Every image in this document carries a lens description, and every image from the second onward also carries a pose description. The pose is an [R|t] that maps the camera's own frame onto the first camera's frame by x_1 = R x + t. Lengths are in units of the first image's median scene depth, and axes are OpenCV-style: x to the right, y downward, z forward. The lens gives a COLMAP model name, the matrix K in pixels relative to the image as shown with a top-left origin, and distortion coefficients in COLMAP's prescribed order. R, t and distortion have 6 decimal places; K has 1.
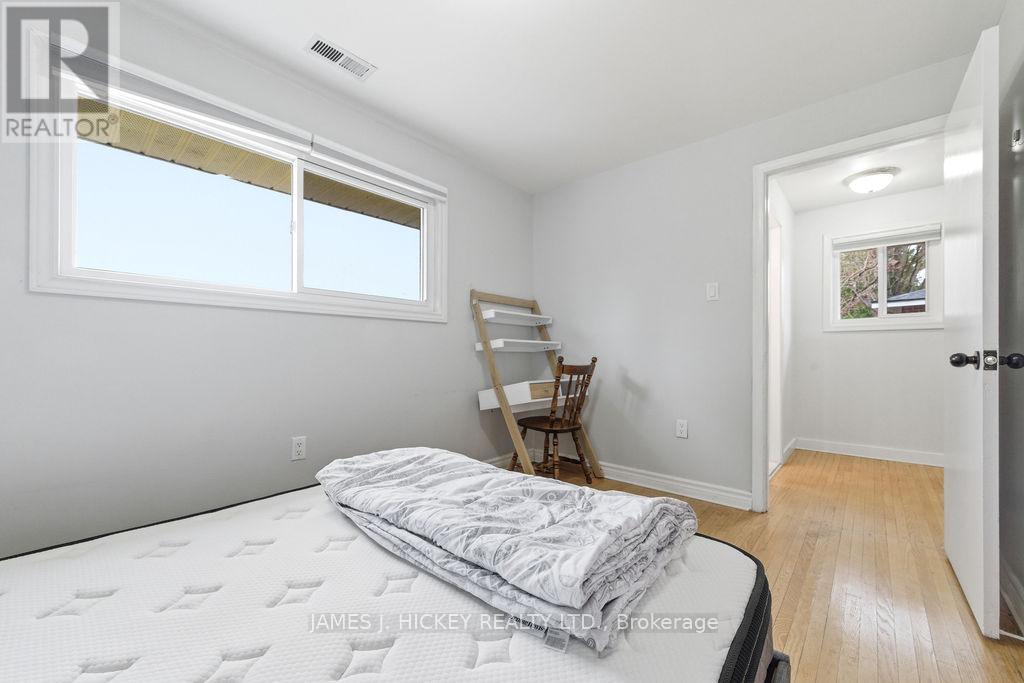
lens RADIAL K [[398.6, 0, 512.2], [0, 398.6, 351.1], [0, 0, 1]] dist [0.002792, -0.001112]
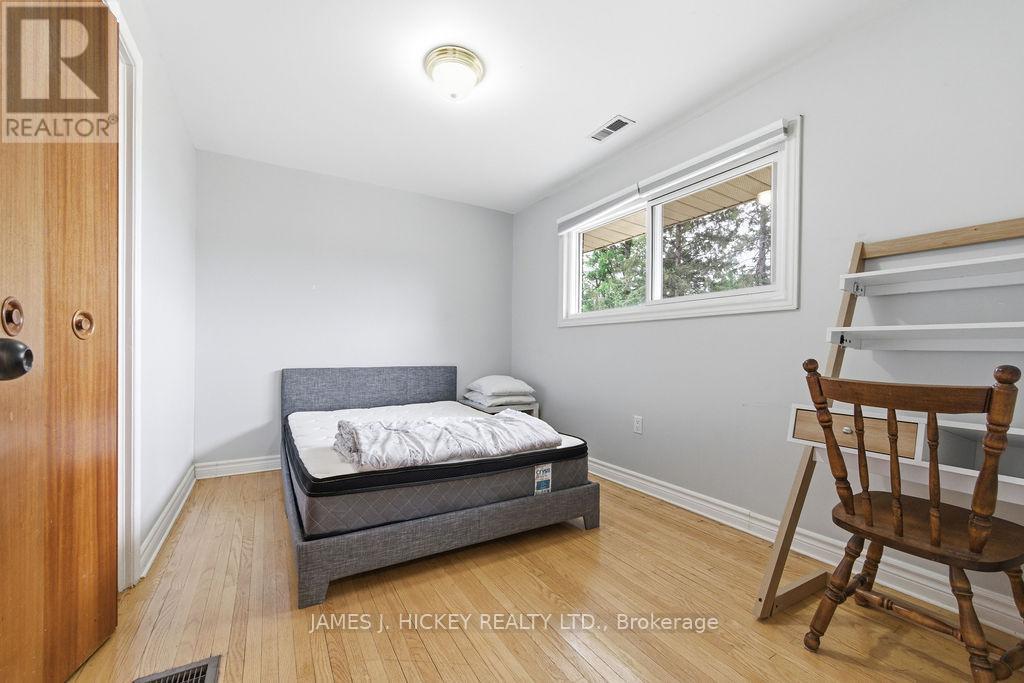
lens RADIAL K [[398.6, 0, 506.1], [0, 398.6, 349.0], [0, 0, 1]] dist [0.002792, -0.001112]
pose [[-0.299542, -0.013406, -0.953989, 0.680492], [-0.005354, 0.999909, -0.012370, 0.009252], [0.954068, 0.001403, -0.299586, 0.784725]]
